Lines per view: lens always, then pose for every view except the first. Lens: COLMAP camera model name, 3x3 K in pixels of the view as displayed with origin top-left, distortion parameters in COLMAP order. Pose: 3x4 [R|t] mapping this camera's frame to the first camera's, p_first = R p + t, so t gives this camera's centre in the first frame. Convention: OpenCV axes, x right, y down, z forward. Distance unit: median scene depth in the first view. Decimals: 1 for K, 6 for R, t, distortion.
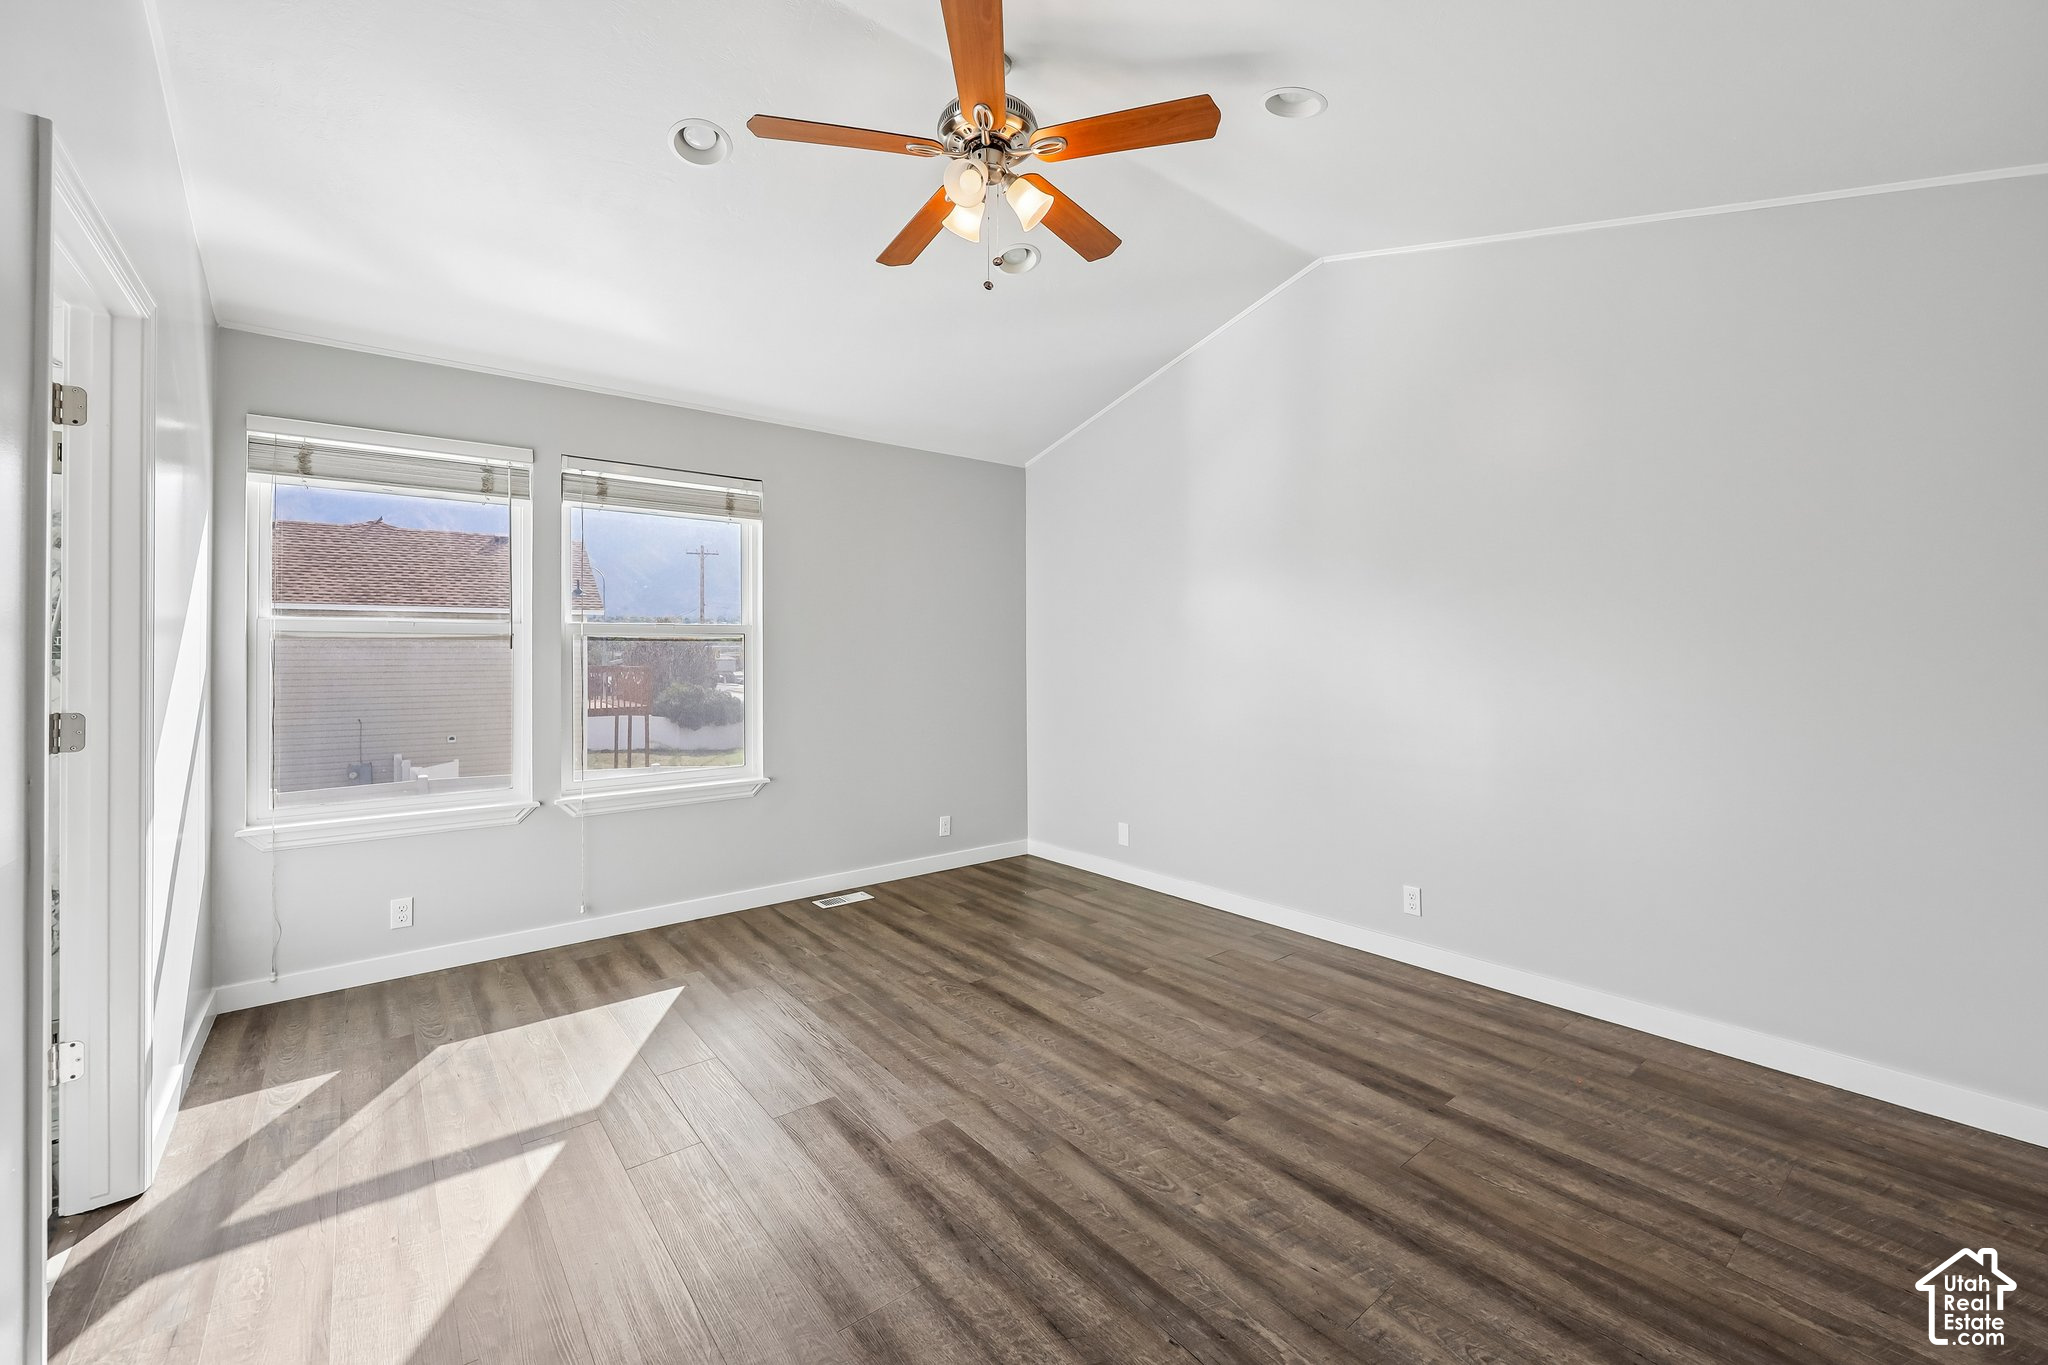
lens RADIAL K [[824.8, 0, 1025.8], [0, 824.8, 662.3], [0, 0, 1]] dist [-0.001027, 0.000917]
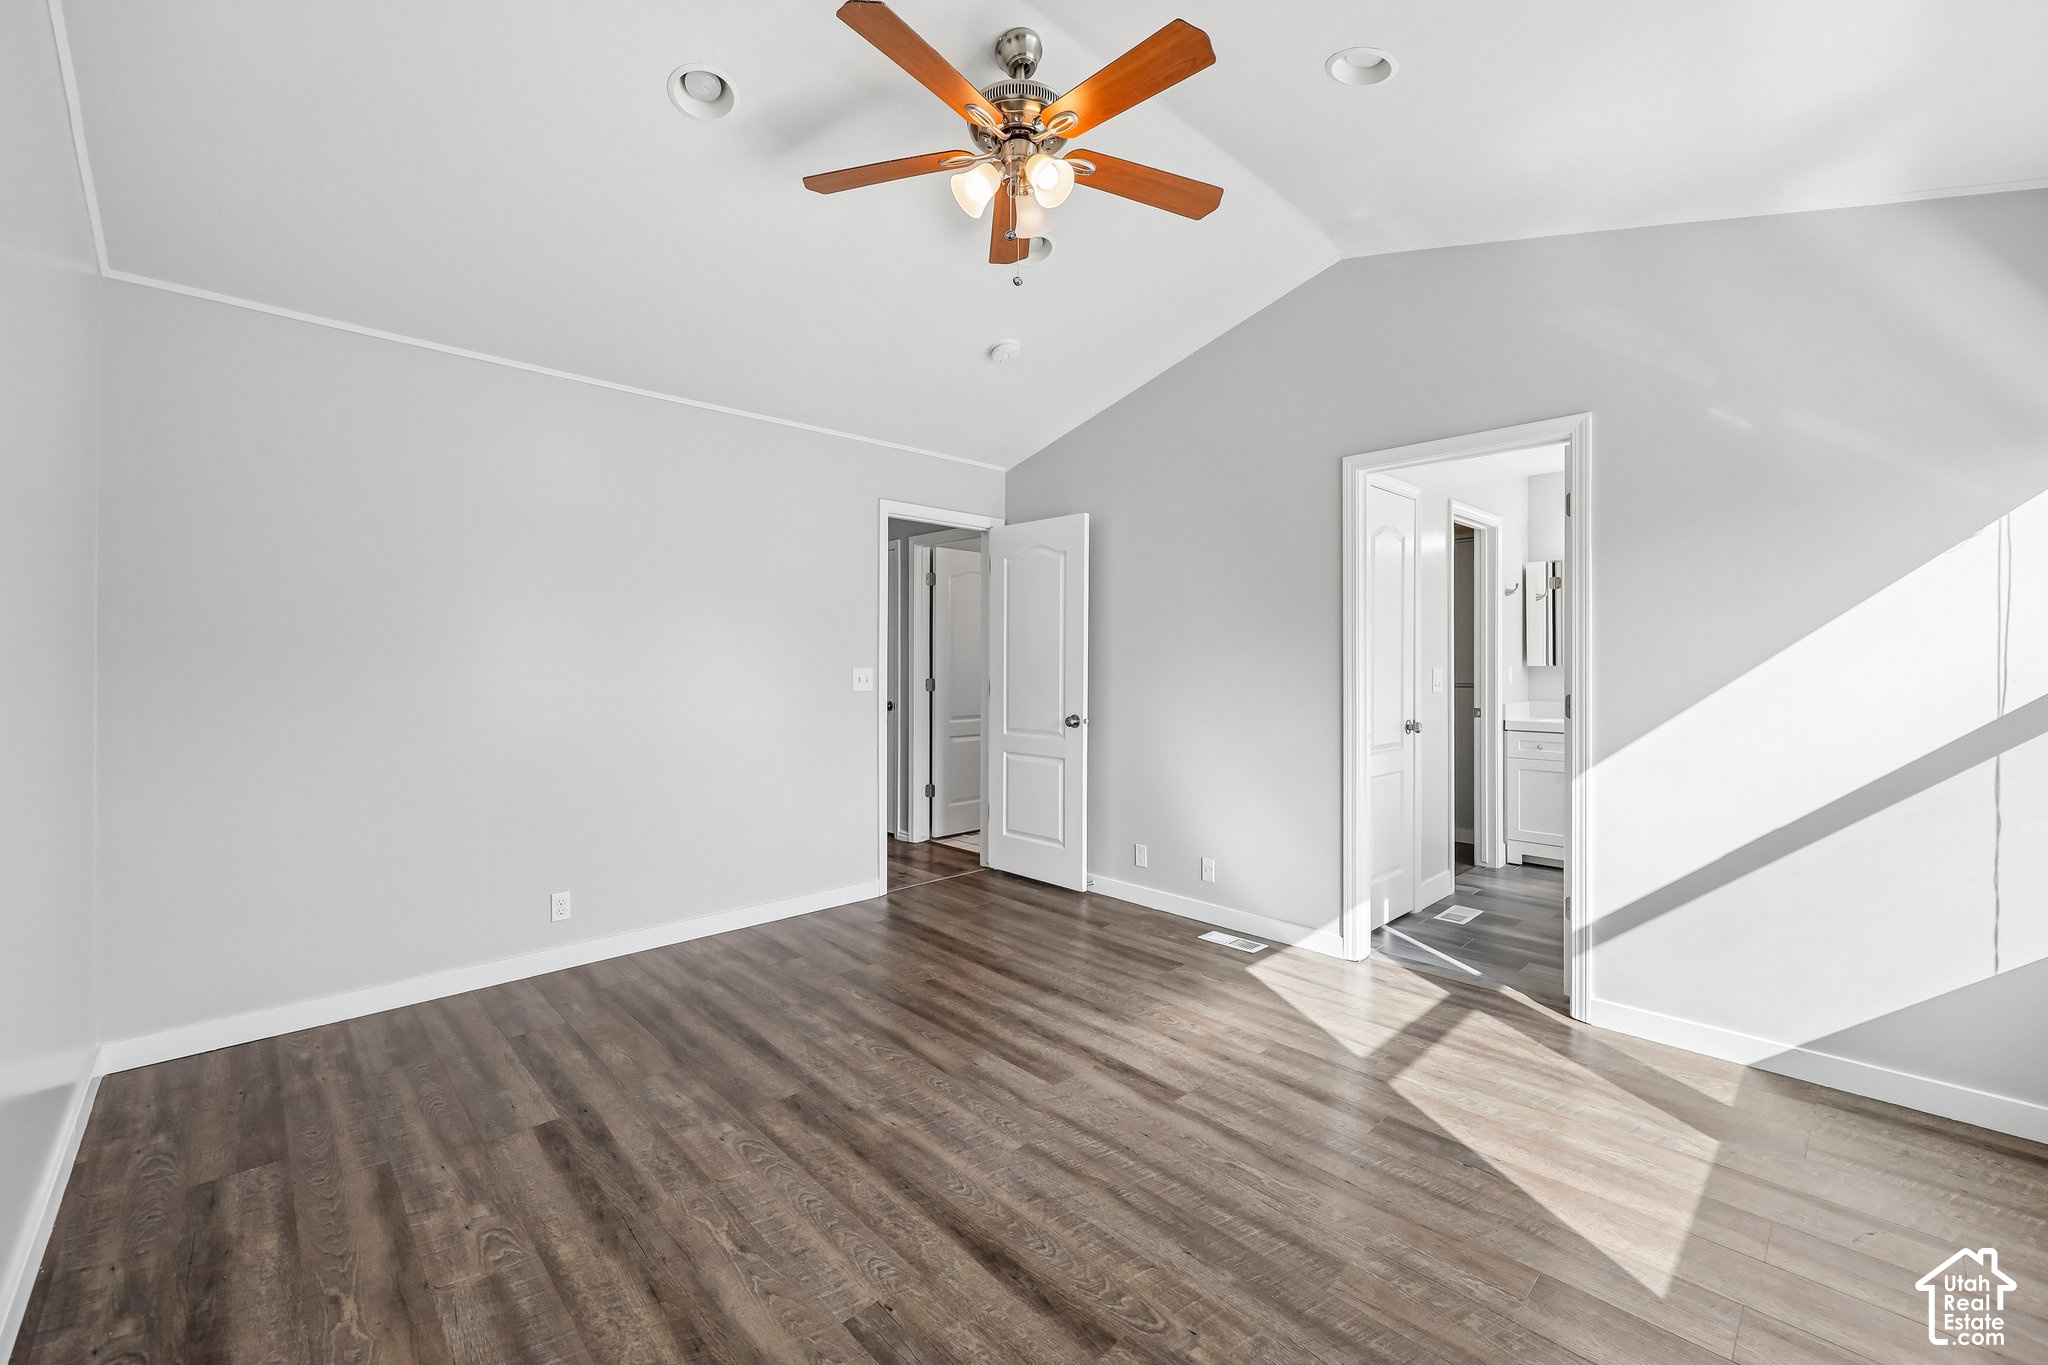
lens RADIAL K [[824.8, 0, 1026.0], [0, 824.8, 668.8], [0, 0, 1]] dist [-0.001027, 0.000917]
pose [[-0.996130, 0.010290, -0.087286, 0.029904], [0.008559, 0.999760, 0.020185, -0.019231], [0.087472, 0.019360, -0.995979, 1.971487]]
